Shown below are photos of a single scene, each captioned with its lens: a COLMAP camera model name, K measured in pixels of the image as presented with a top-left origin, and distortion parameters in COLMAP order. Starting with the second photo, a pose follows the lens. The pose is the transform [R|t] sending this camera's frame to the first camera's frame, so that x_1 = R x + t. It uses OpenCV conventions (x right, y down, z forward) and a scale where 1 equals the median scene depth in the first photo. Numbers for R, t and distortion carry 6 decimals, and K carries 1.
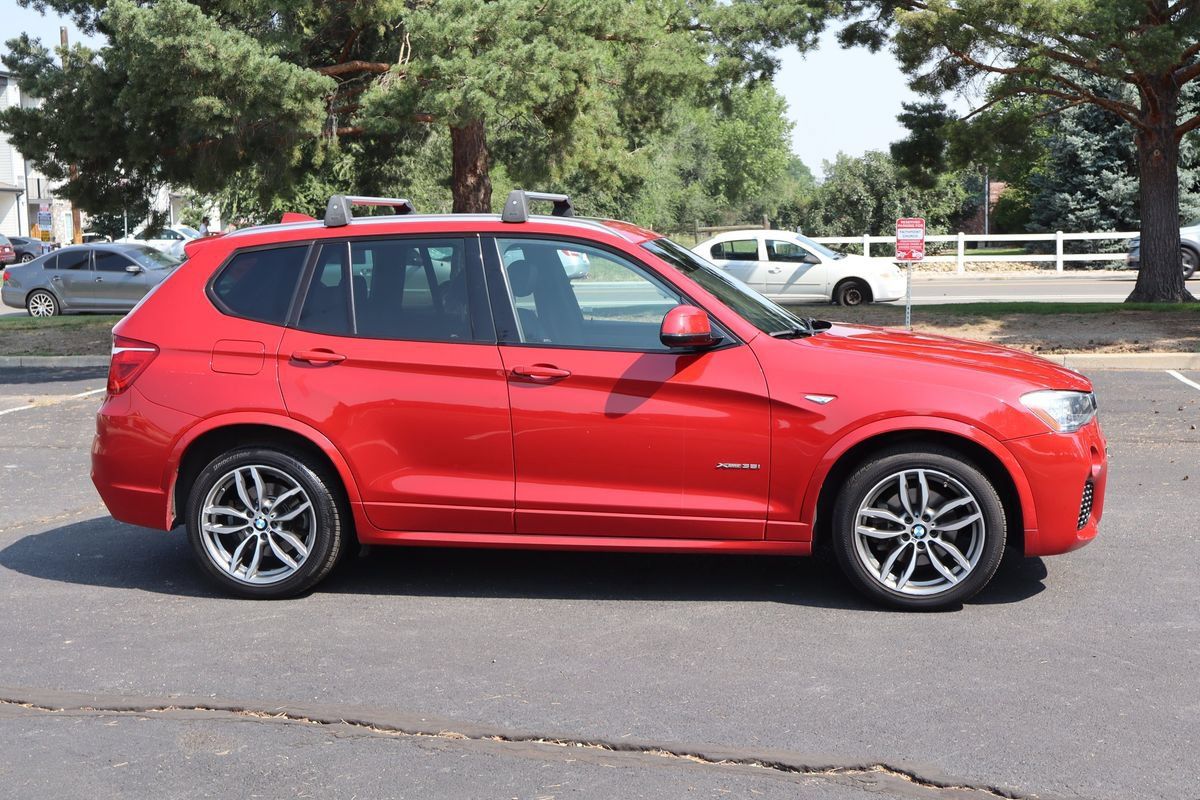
lens RADIAL K [[1513.0, 0, 600.0], [0, 1513.0, 400.0], [0, 0, 1]] dist [0.008327, -0.015409]
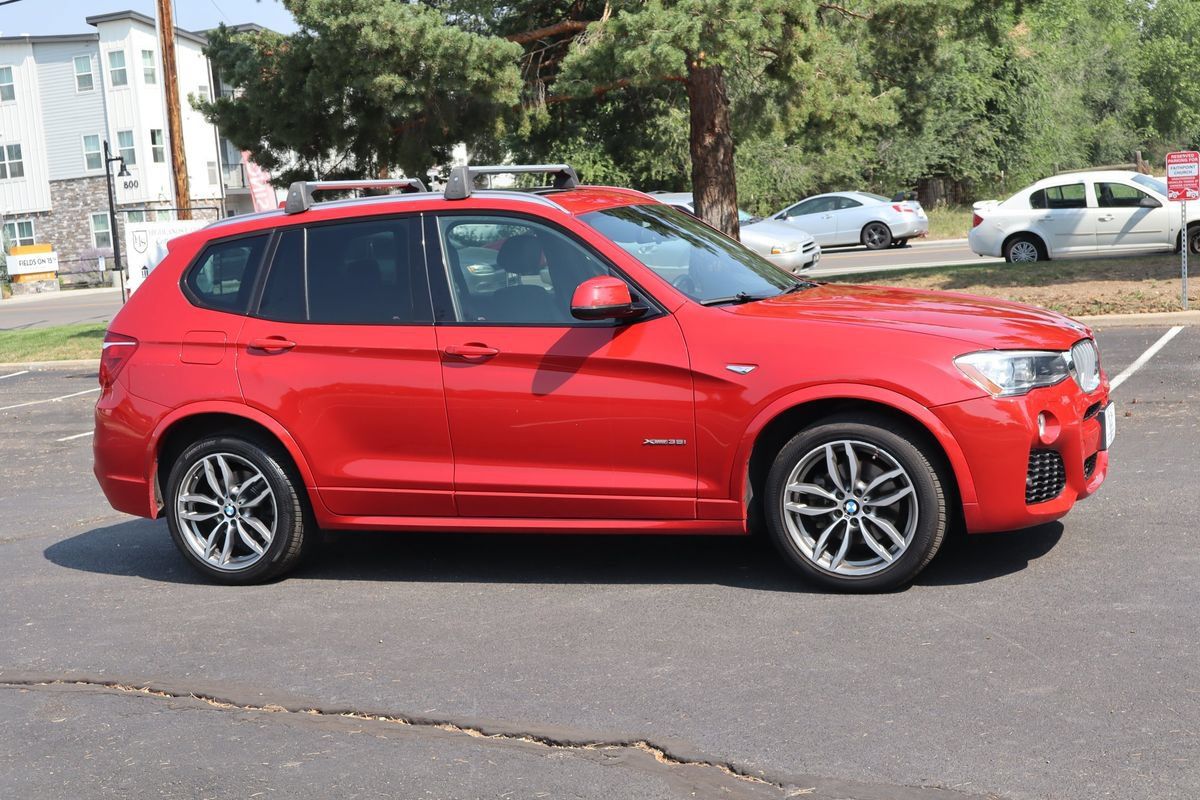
lens RADIAL K [[1709.8, 0, 600.0], [0, 1709.8, 400.0], [0, 0, 1]] dist [0.021087, -0.050285]
pose [[0.969527, -0.030649, -0.243060, 0.298193], [0.033118, 0.999433, 0.006079, 0.008744], [0.242735, -0.013943, 0.969992, -0.053741]]
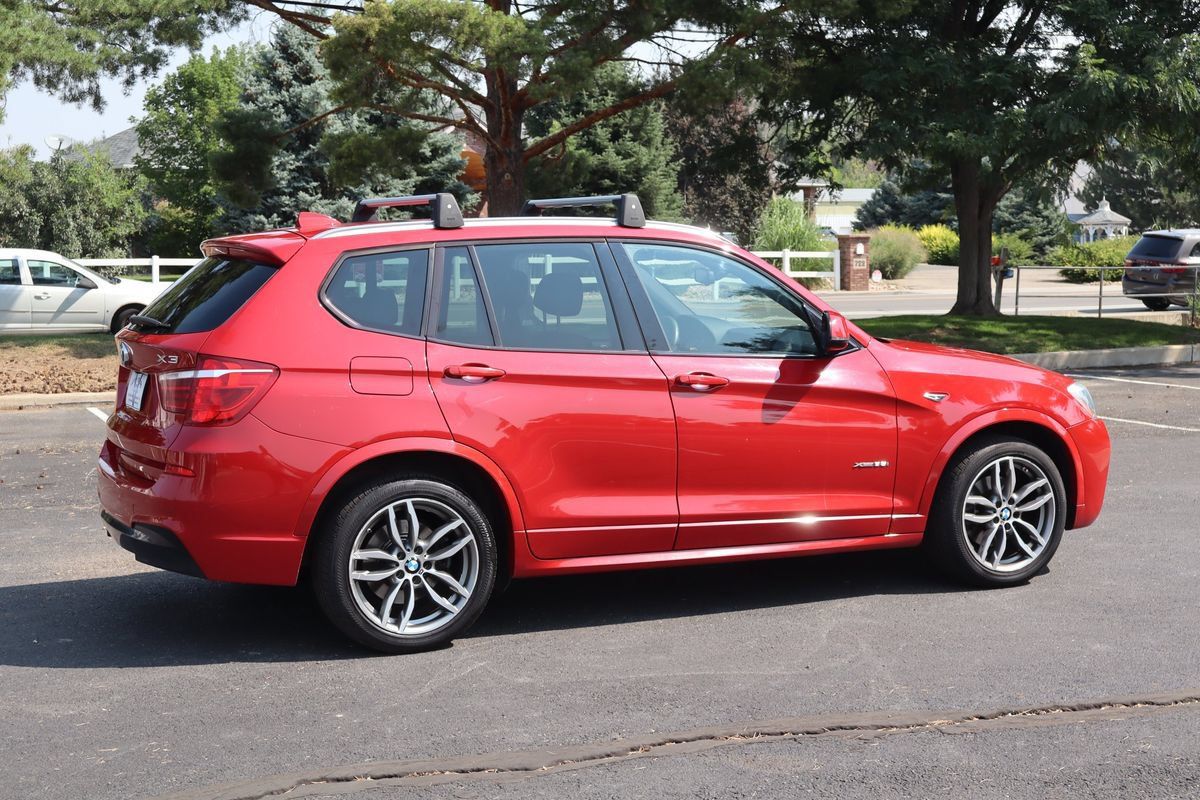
lens RADIAL K [[1709.8, 0, 600.0], [0, 1709.8, 400.0], [0, 0, 1]] dist [0.021087, -0.050285]
pose [[0.831515, -0.035325, 0.554378, -0.678249], [0.050987, 0.998617, -0.012844, 0.004464], [-0.553158, 0.038946, 0.832166, 0.113750]]
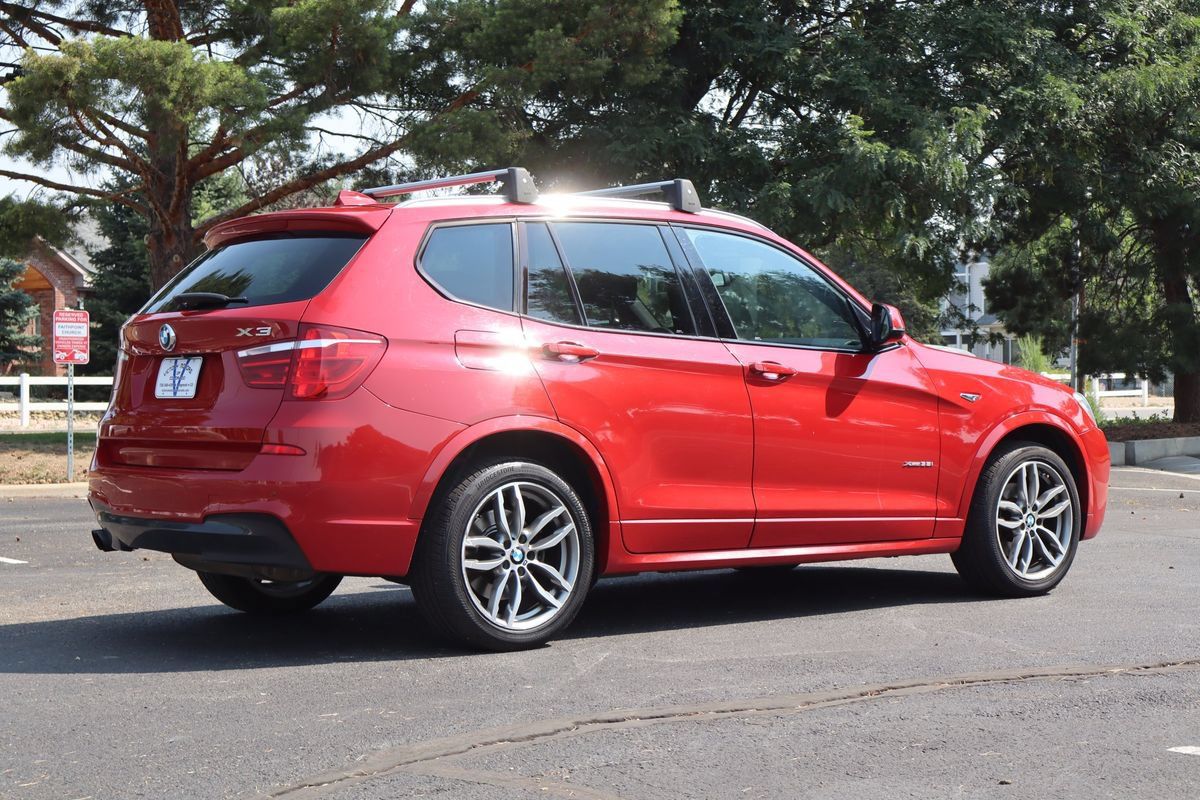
lens RADIAL K [[2036.0, 0, 600.0], [0, 2036.0, 400.0], [0, 0, 1]] dist [0.027342, -0.161595]
pose [[0.676514, 0.010732, 0.736351, -0.998737], [0.075657, 0.993590, -0.083990, 0.093878], [-0.732533, 0.112530, 0.671366, 0.224740]]
